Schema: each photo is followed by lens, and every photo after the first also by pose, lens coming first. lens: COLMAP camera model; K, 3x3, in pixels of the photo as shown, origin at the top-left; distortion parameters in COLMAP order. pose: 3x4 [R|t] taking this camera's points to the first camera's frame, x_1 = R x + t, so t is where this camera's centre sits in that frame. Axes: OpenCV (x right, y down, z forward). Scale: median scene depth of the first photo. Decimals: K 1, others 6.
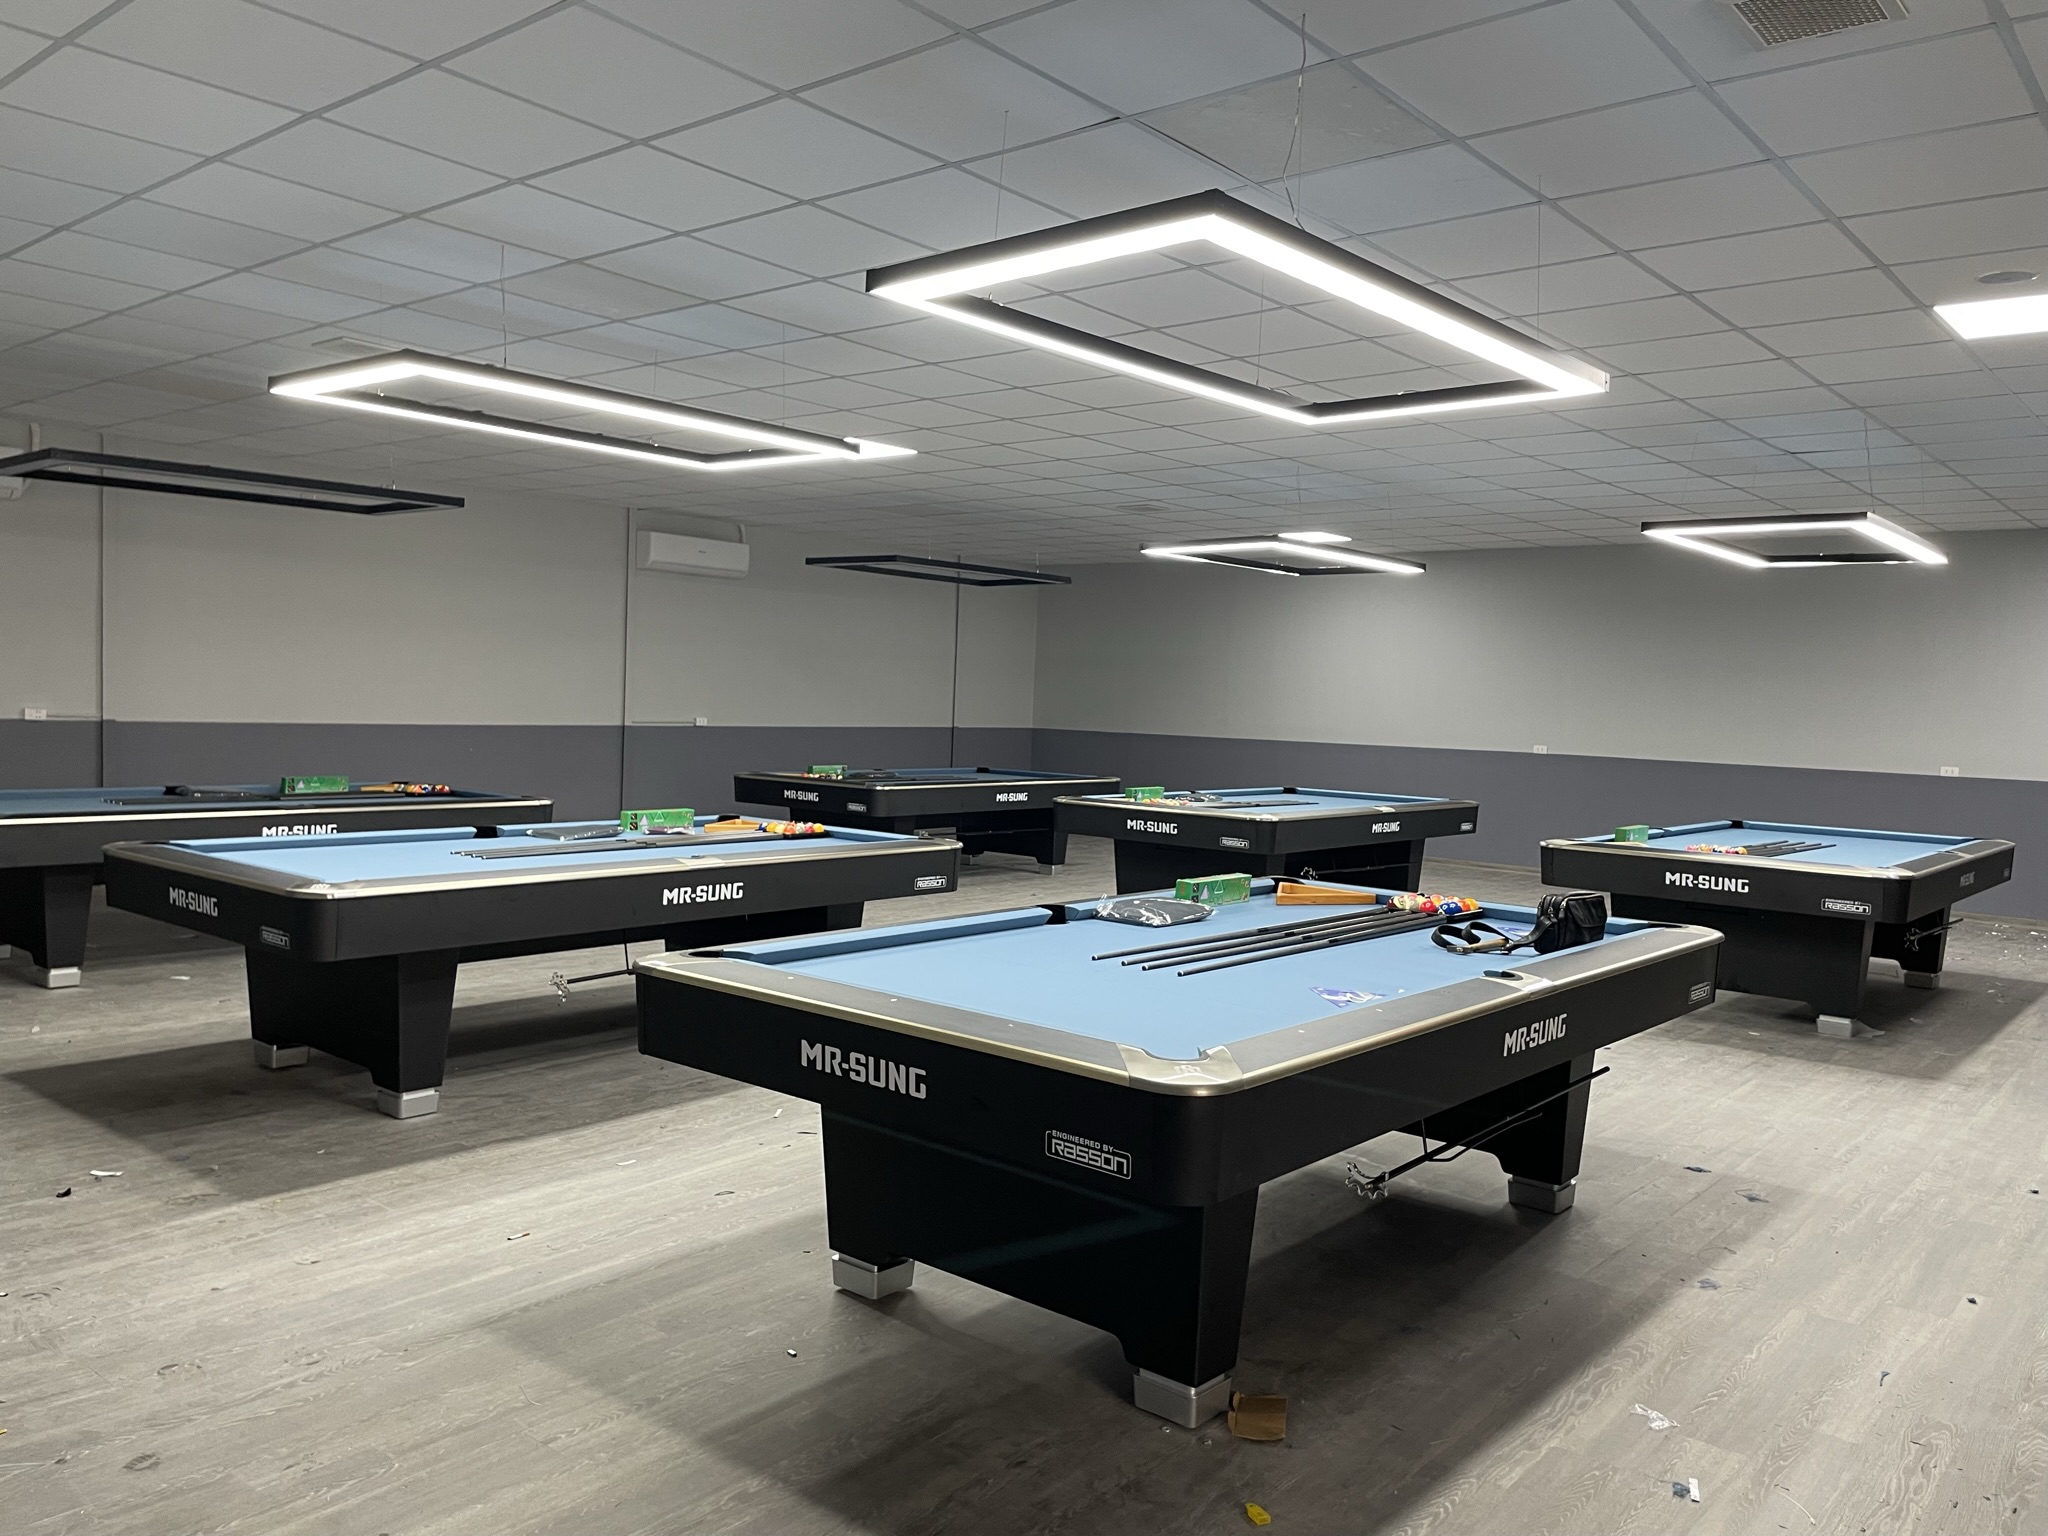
lens RADIAL K [[1542.0, 0, 1025.3], [0, 1542.0, 746.7], [0, 0, 1]] dist [0.093561, -0.118423]
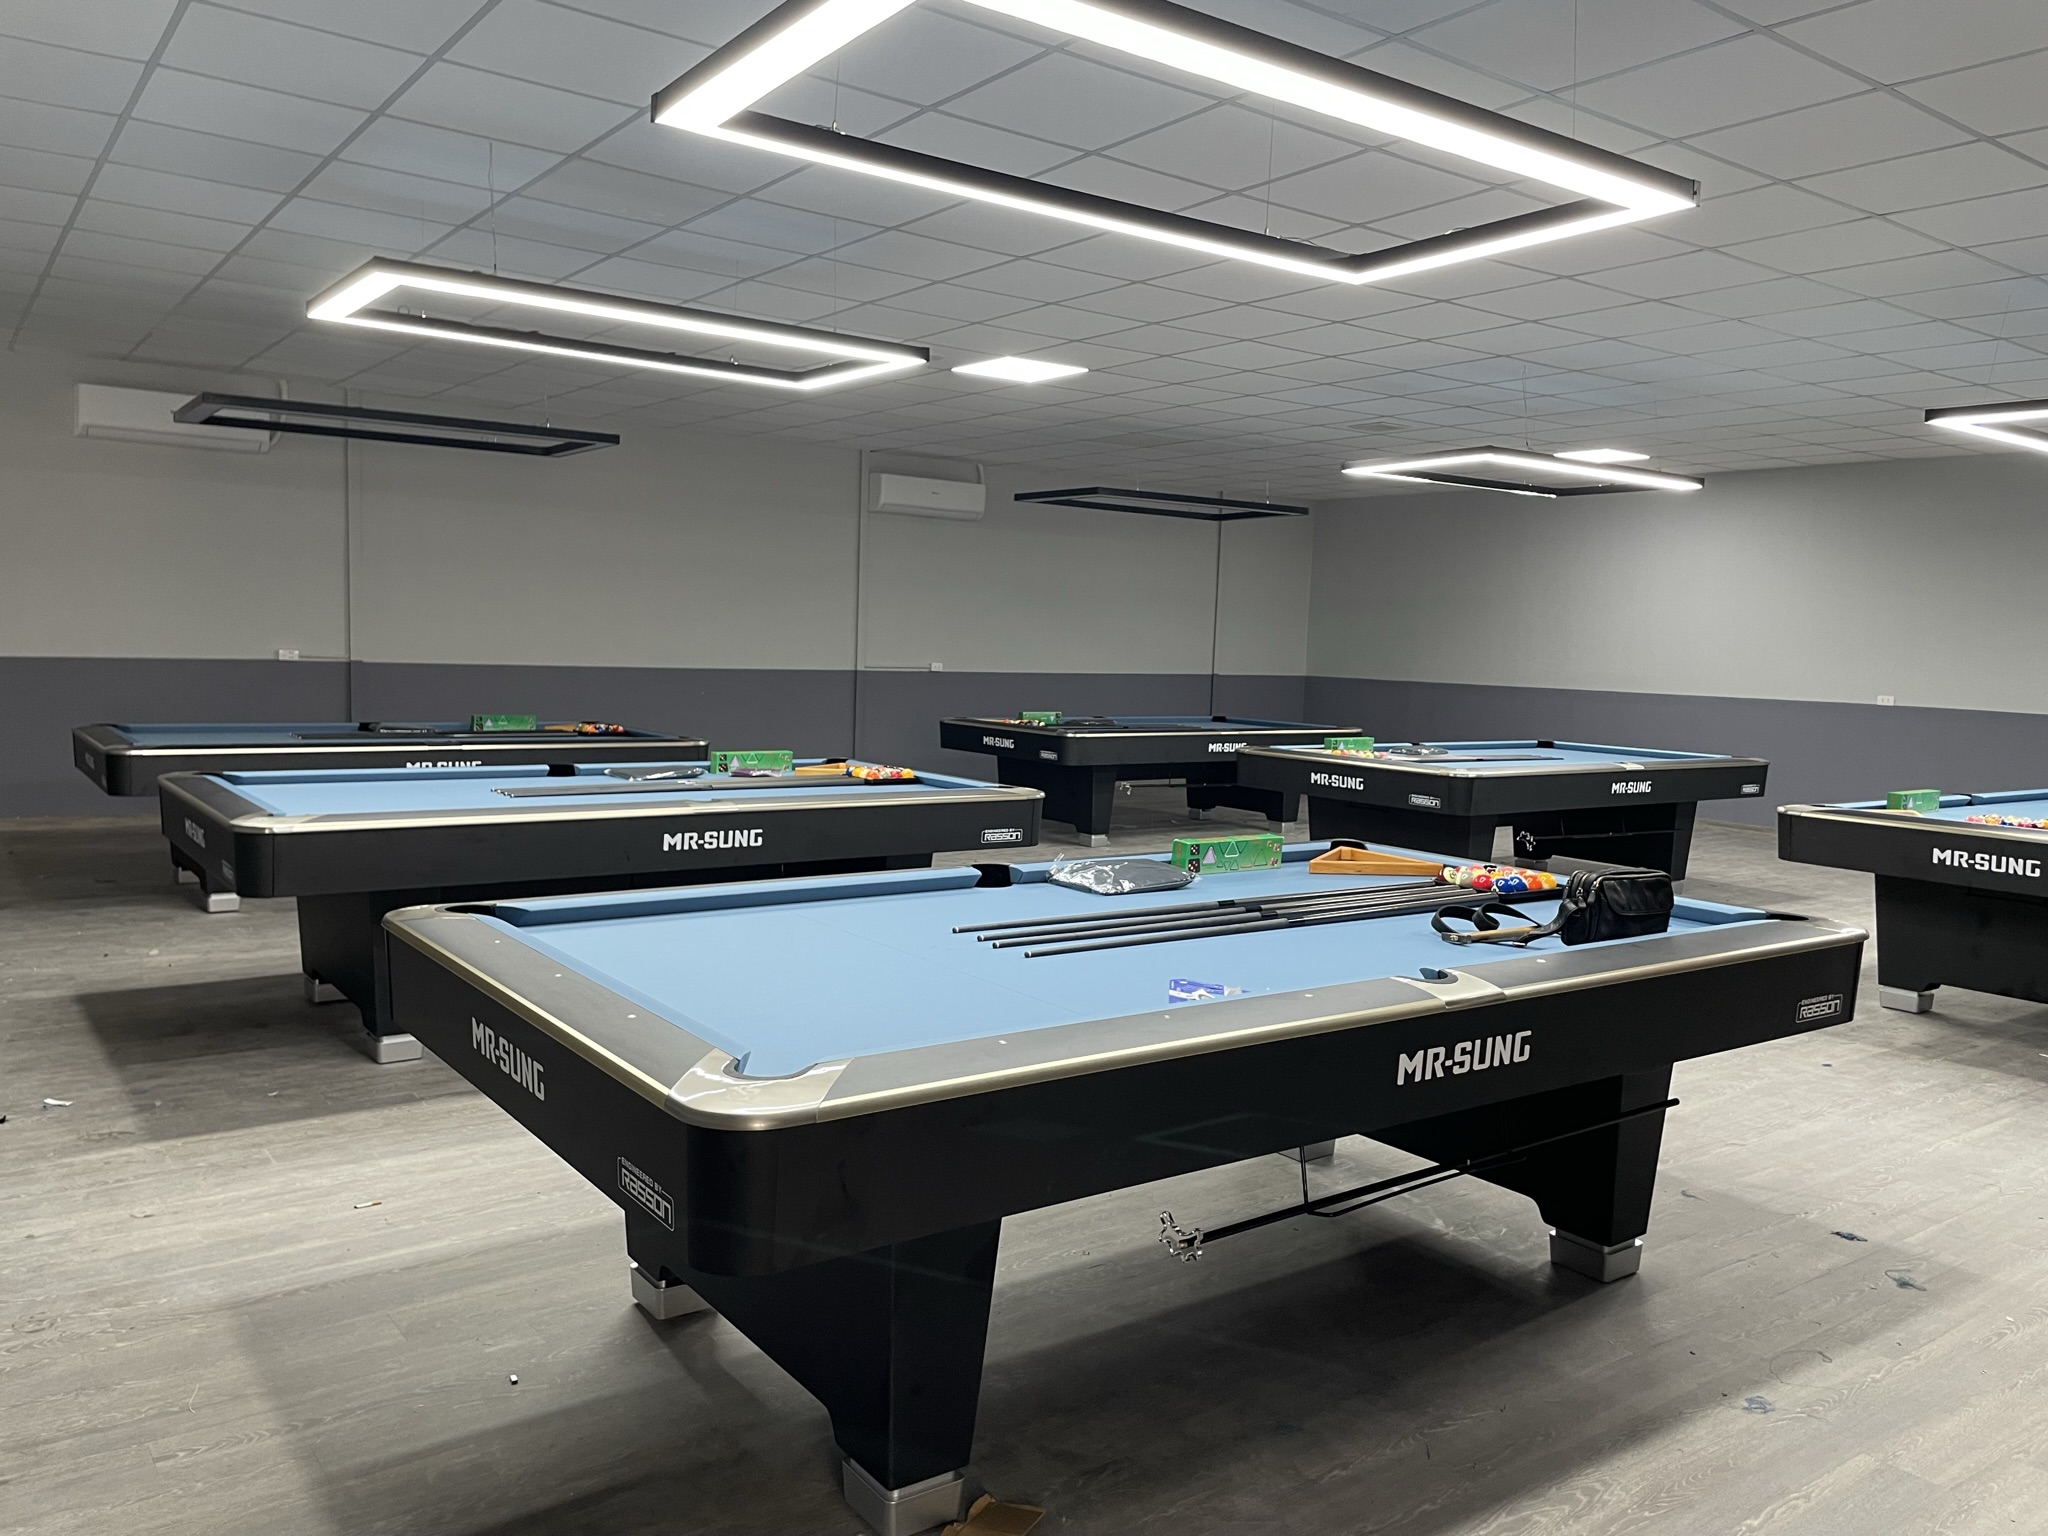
lens RADIAL K [[1543.7, 0, 1022.4], [0, 1543.7, 741.1], [0, 0, 1]] dist [0.092552, -0.117501]
pose [[0.971347, 0.013422, -0.237286, 0.165092], [-0.007124, 0.999600, 0.027380, 0.007908], [0.237559, -0.024905, 0.971054, 0.126911]]
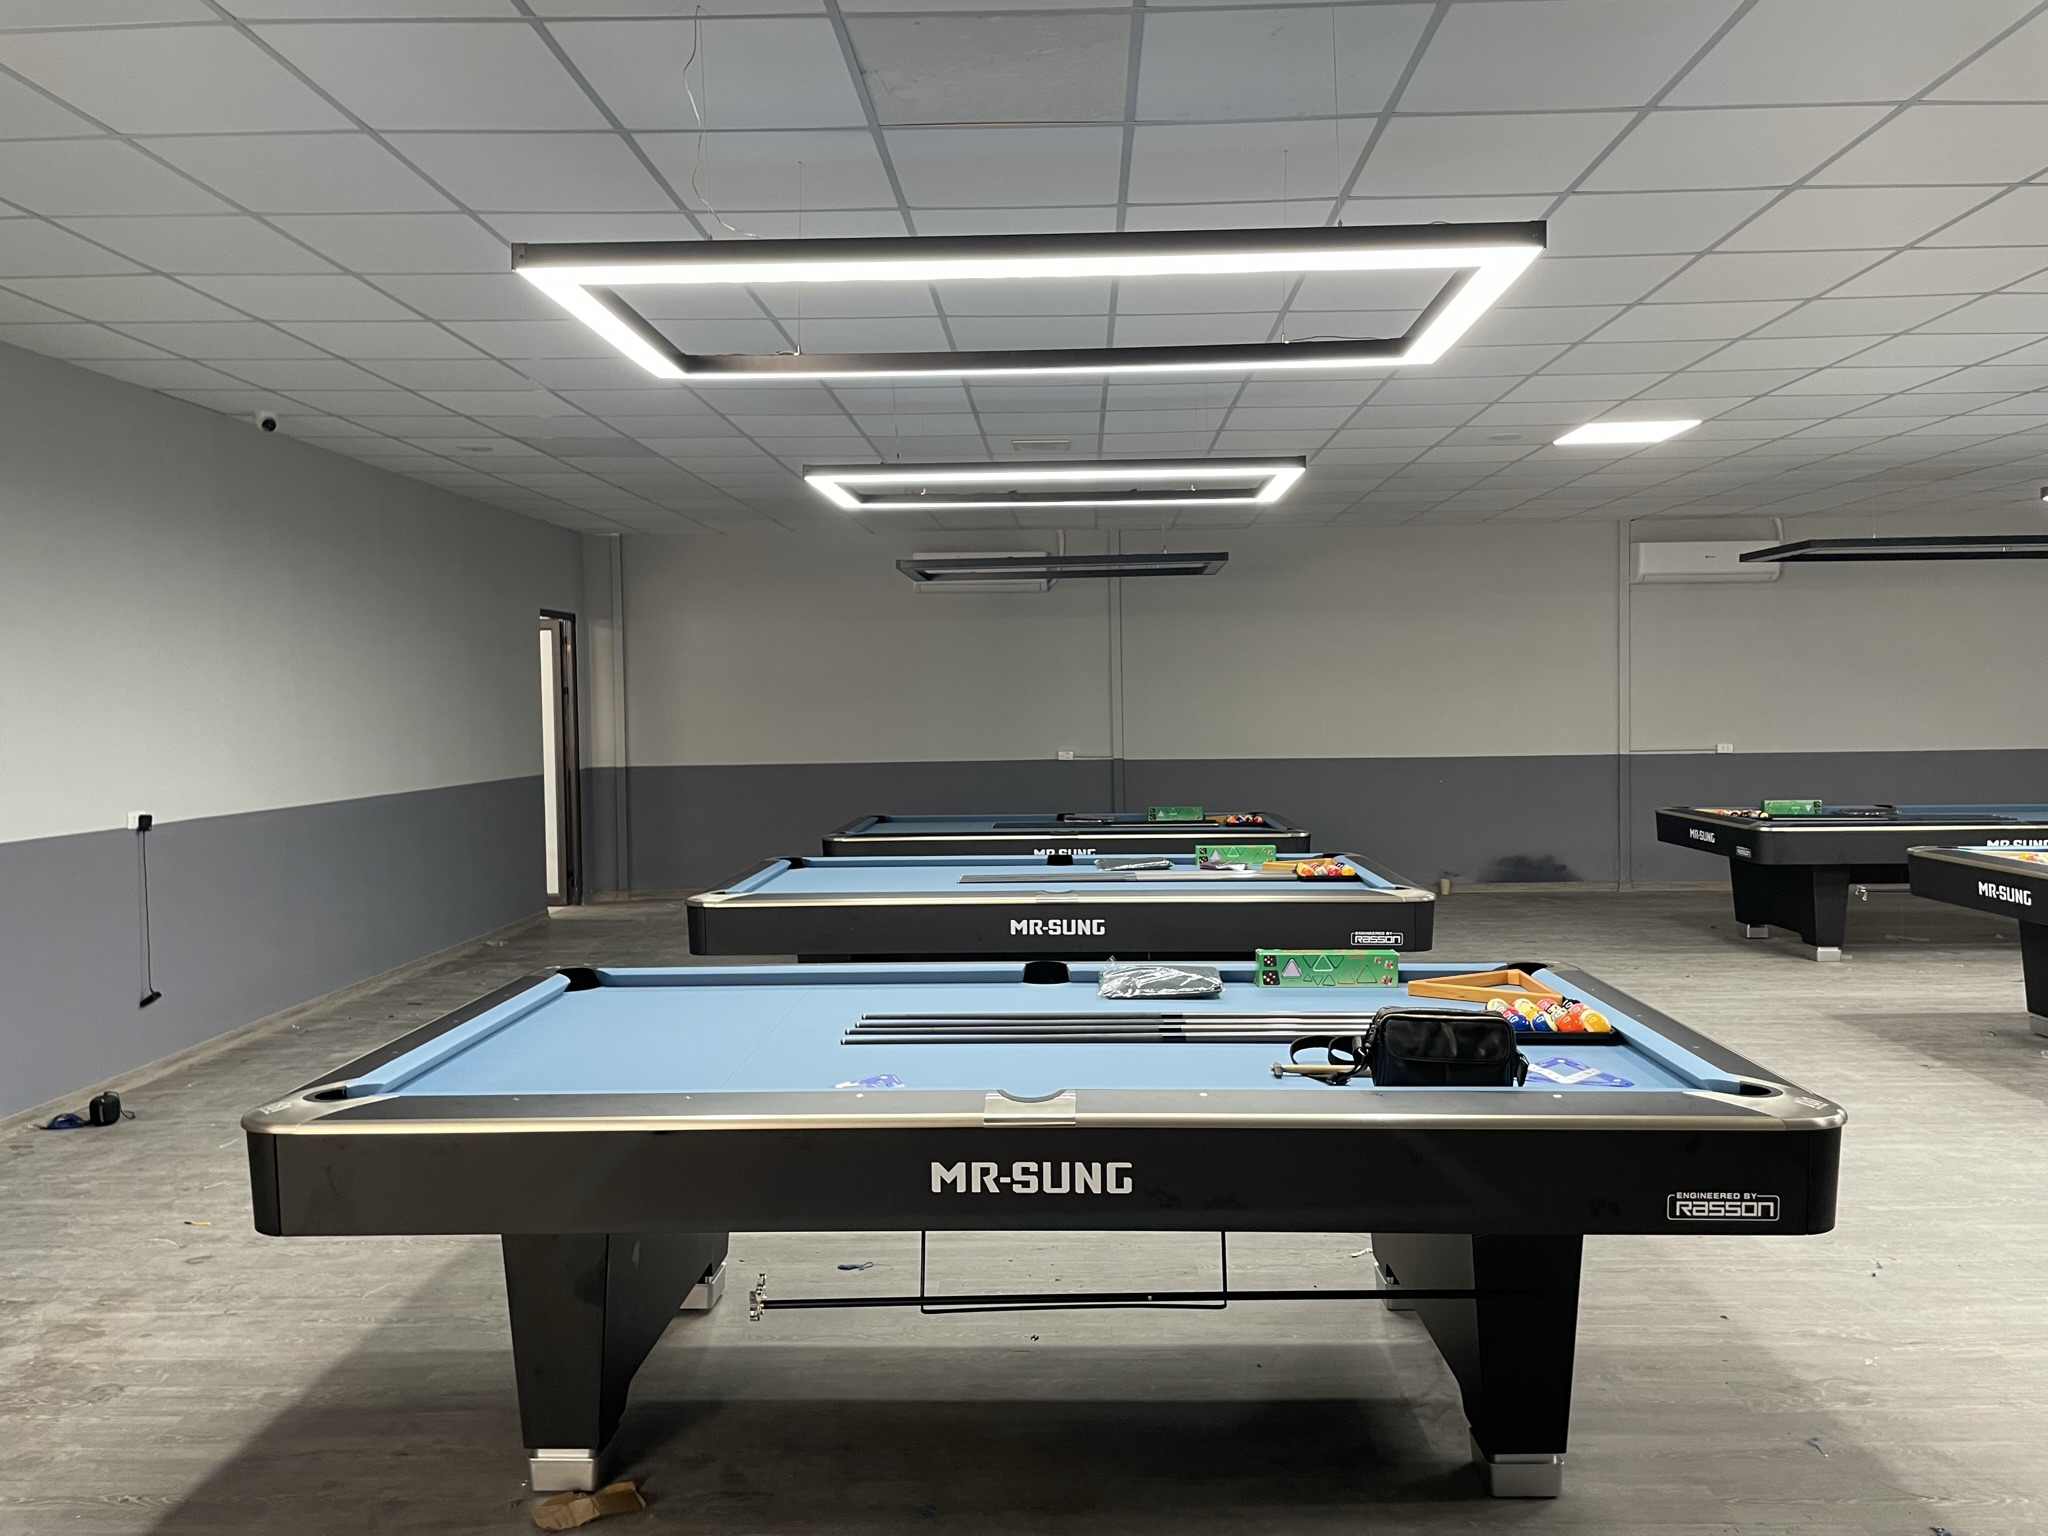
lens RADIAL K [[1538.5, 0, 1030.0], [0, 1538.5, 757.1], [0, 0, 1]] dist [0.112134, -0.140822]
pose [[0.623539, -0.014081, -0.781665, 0.511551], [0.006626, 0.999897, -0.012726, -0.005403], [0.781764, 0.002755, 0.623568, 0.295684]]
